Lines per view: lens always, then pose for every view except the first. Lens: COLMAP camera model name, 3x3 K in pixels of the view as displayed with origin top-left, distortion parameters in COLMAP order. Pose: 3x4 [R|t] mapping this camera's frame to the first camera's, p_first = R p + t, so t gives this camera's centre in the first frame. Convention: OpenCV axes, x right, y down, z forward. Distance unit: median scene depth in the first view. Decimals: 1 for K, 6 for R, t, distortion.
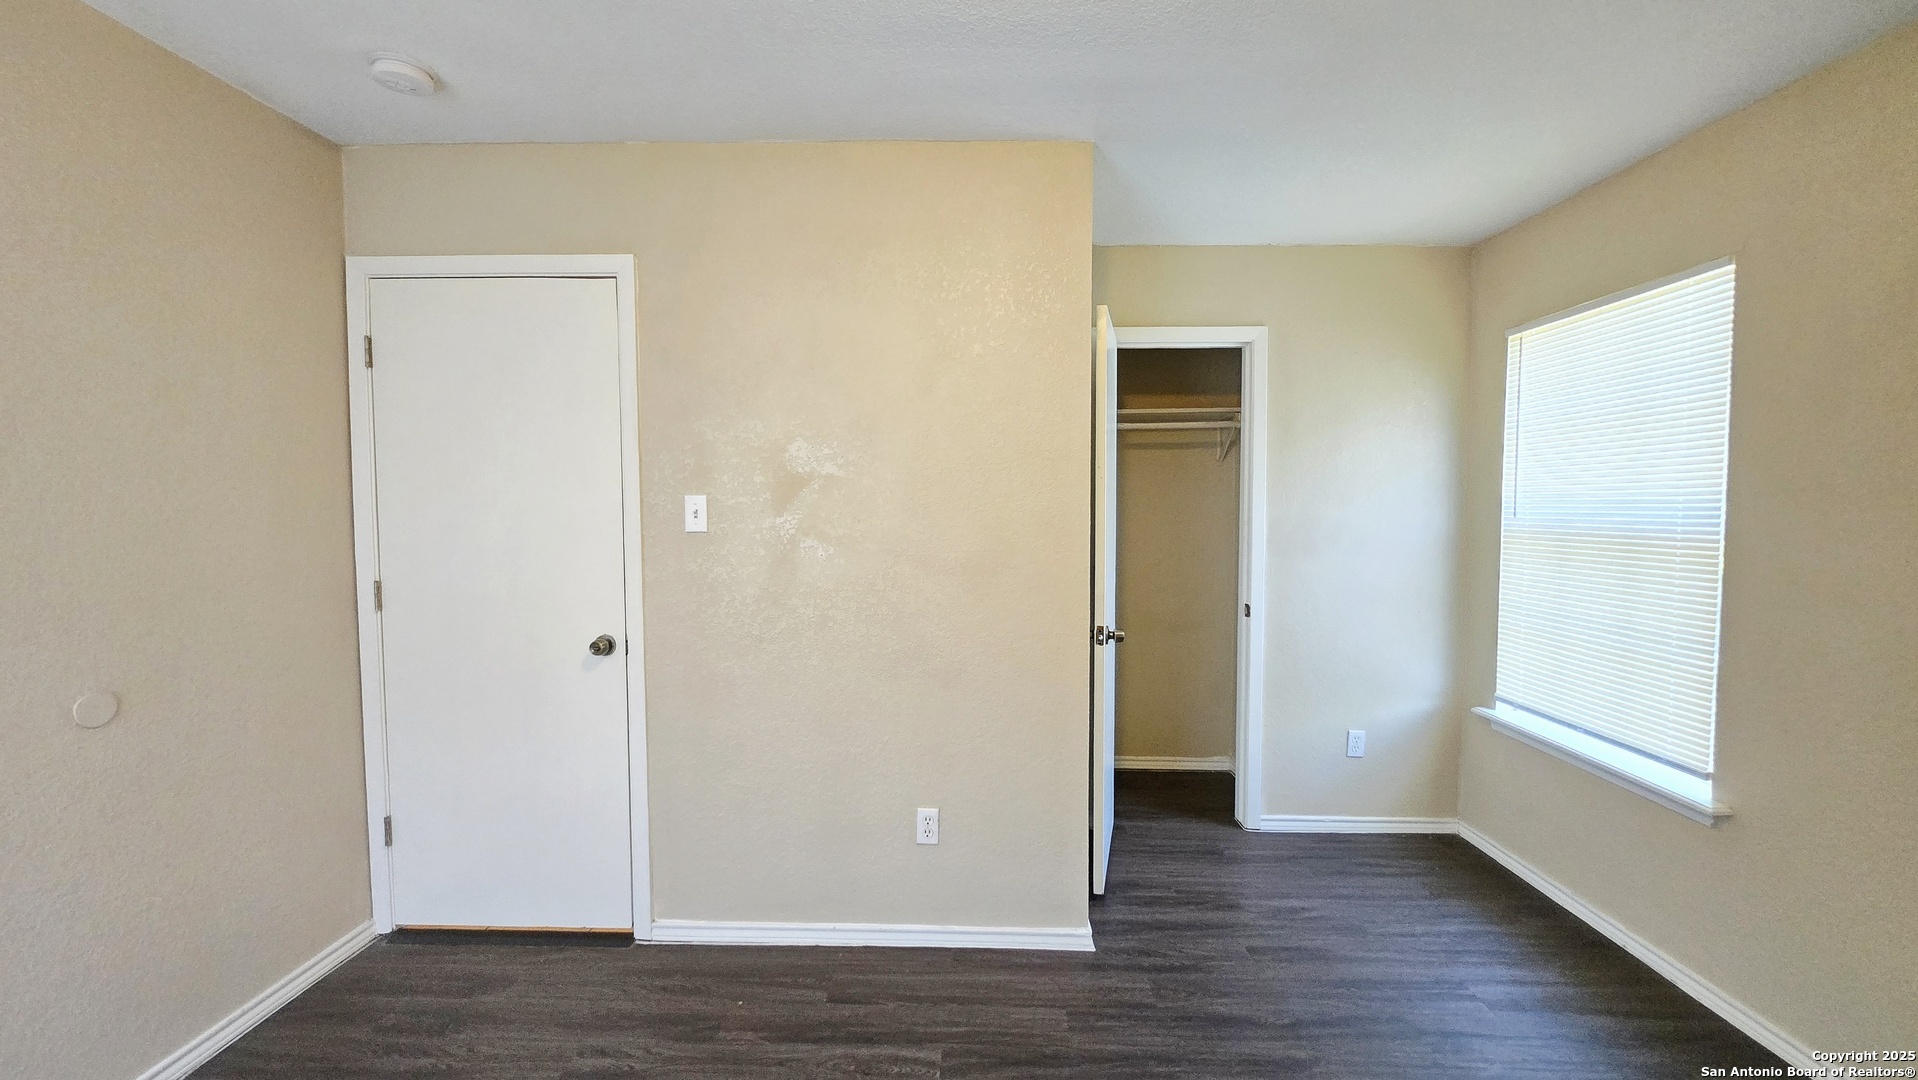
lens RADIAL K [[754.7, 0, 966.3], [0, 754.7, 538.3], [0, 0, 1]] dist [-0.008023, 0.000139]
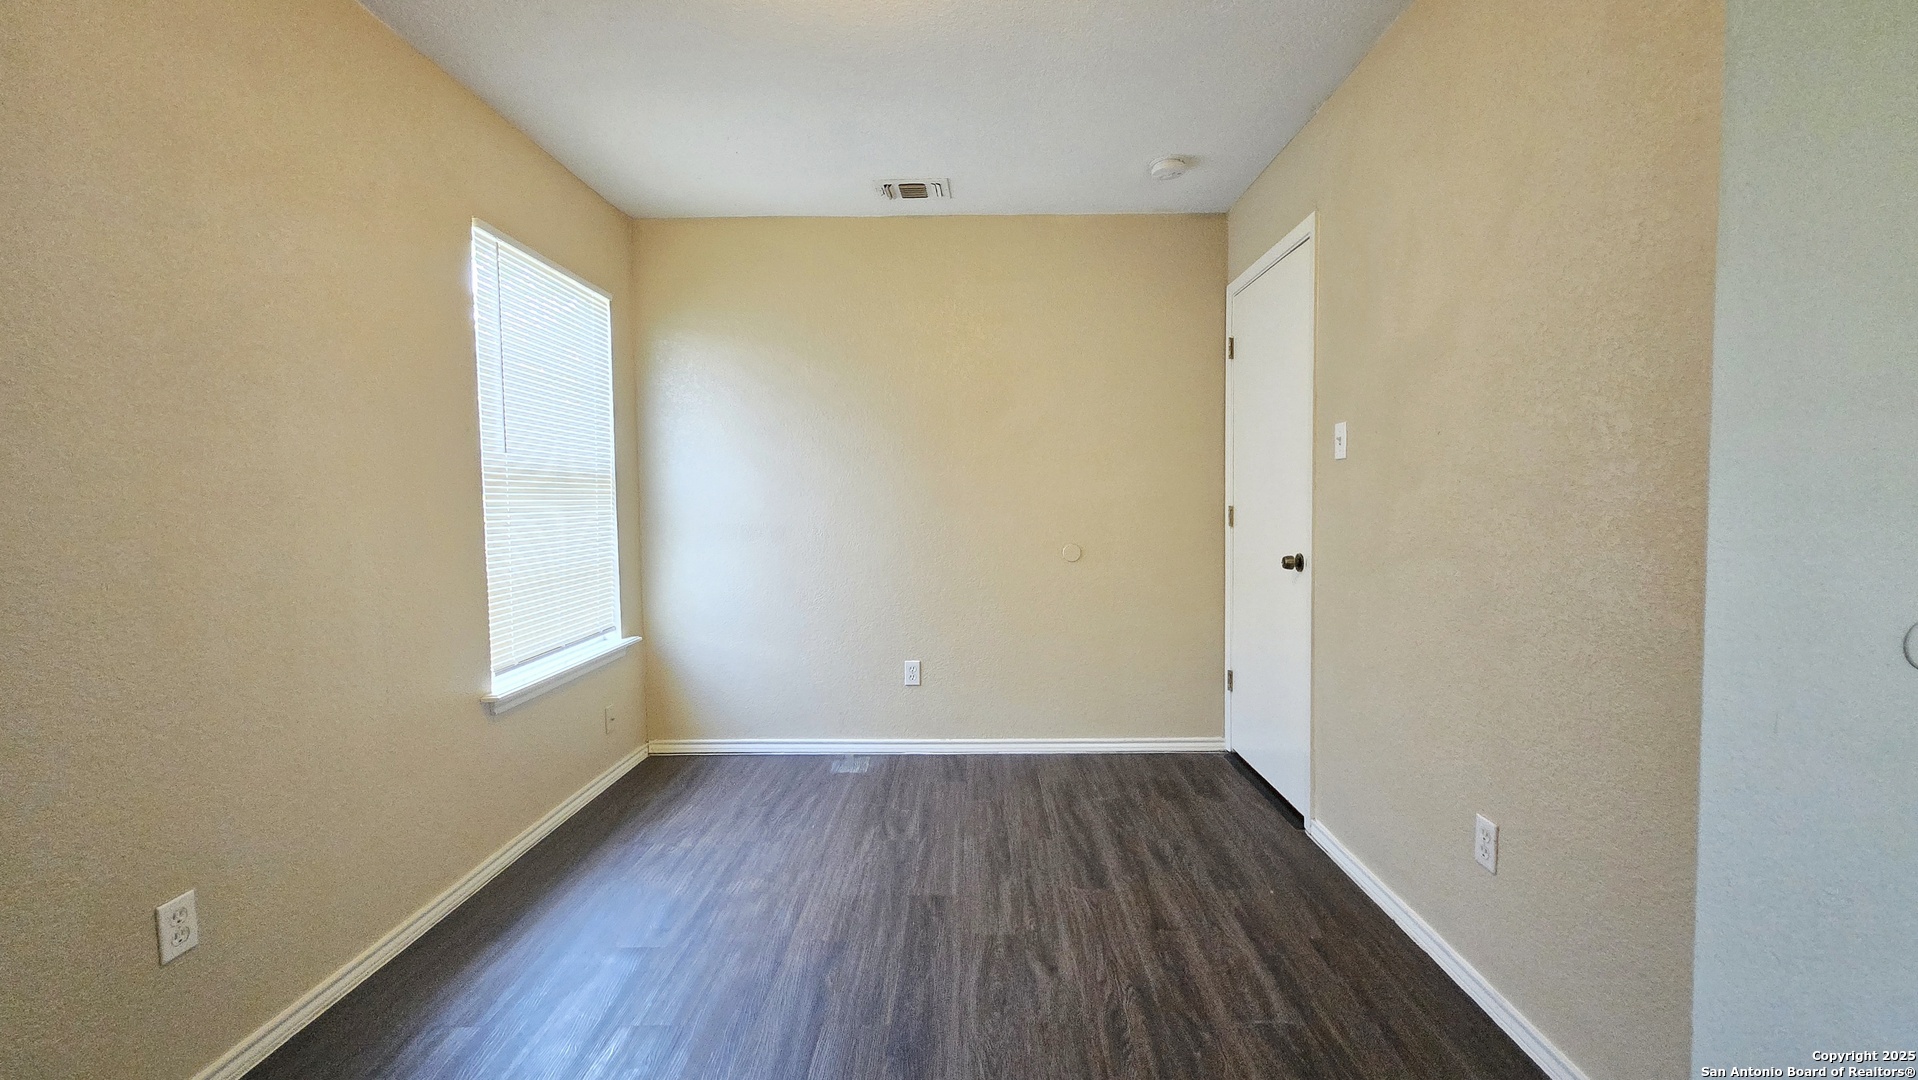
lens RADIAL K [[754.7, 0, 960.0], [0, 754.7, 538.0], [0, 0, 1]] dist [-0.008023, 0.000139]
pose [[-0.006450, 0.047706, -0.998841, 0.737802], [-0.040116, 0.998045, 0.047927, 0.077024], [0.999174, 0.040379, -0.004524, 0.526676]]
